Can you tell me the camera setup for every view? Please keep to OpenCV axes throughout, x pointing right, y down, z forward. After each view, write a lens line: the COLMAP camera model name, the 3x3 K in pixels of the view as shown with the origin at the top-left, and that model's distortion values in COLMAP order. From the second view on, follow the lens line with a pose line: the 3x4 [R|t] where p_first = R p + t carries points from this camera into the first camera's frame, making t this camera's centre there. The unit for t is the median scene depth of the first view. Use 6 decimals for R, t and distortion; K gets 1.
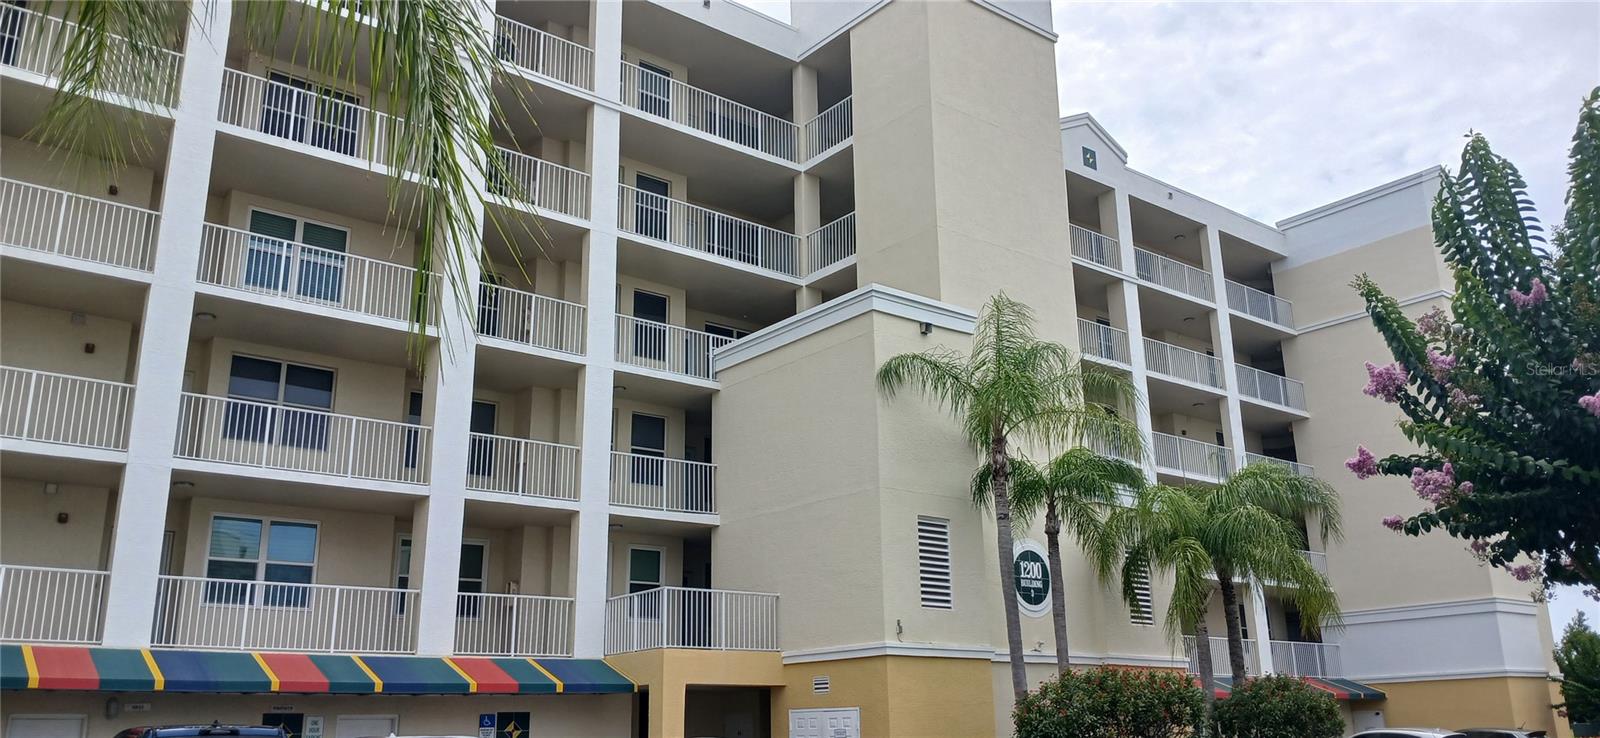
lens RADIAL K [[1213.9, 0, 797.6], [0, 1213.9, 360.7], [0, 0, 1]] dist [0.081064, -0.193527]
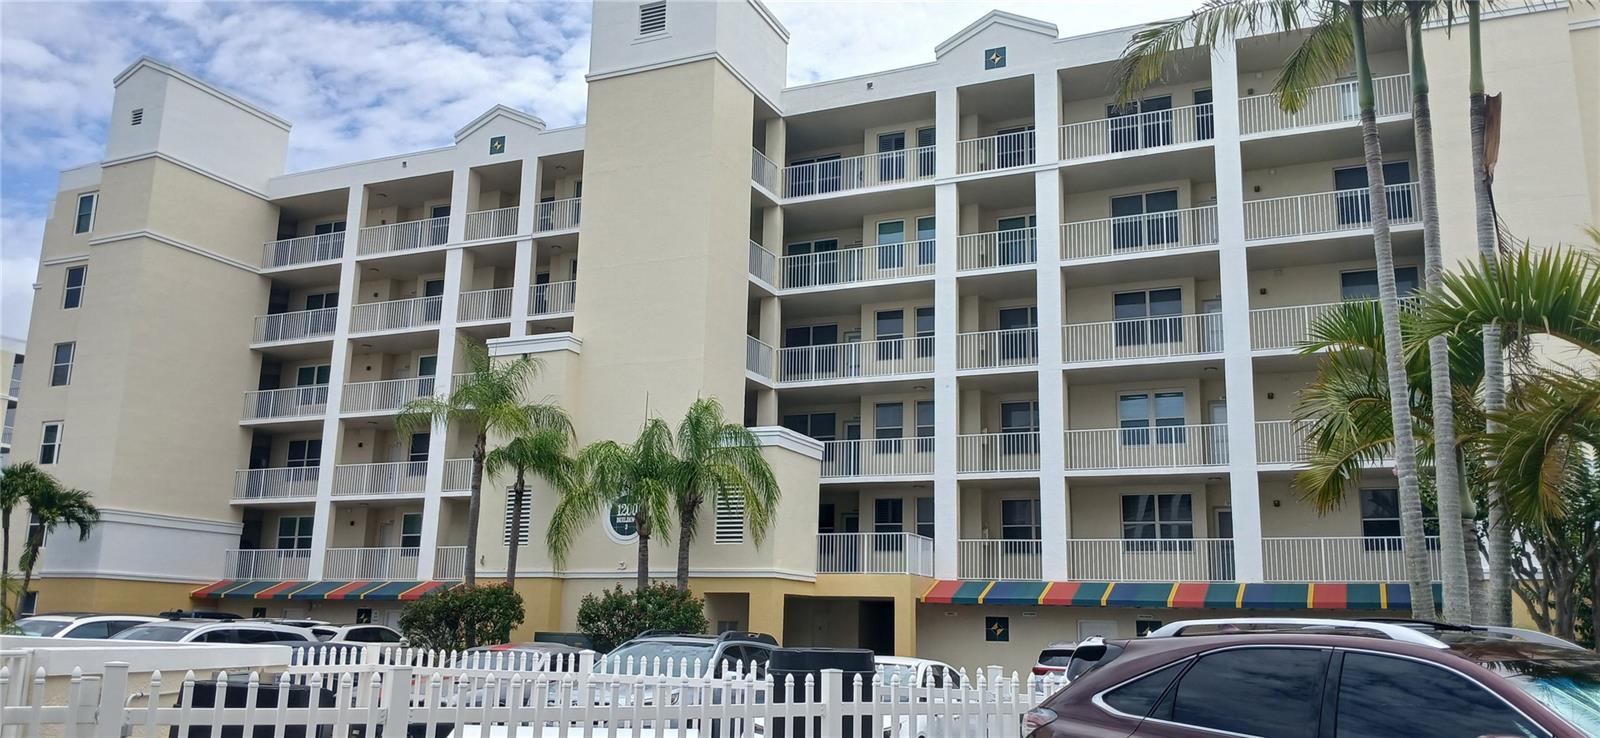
lens RADIAL K [[1213.9, 0, 797.6], [0, 1213.9, 360.7], [0, 0, 1]] dist [0.081064, -0.193527]
pose [[0.454752, -0.157621, -0.876559, 0.980921], [0.222164, 0.973178, -0.059738, 0.089685], [0.862464, -0.167574, 0.477572, 0.369302]]
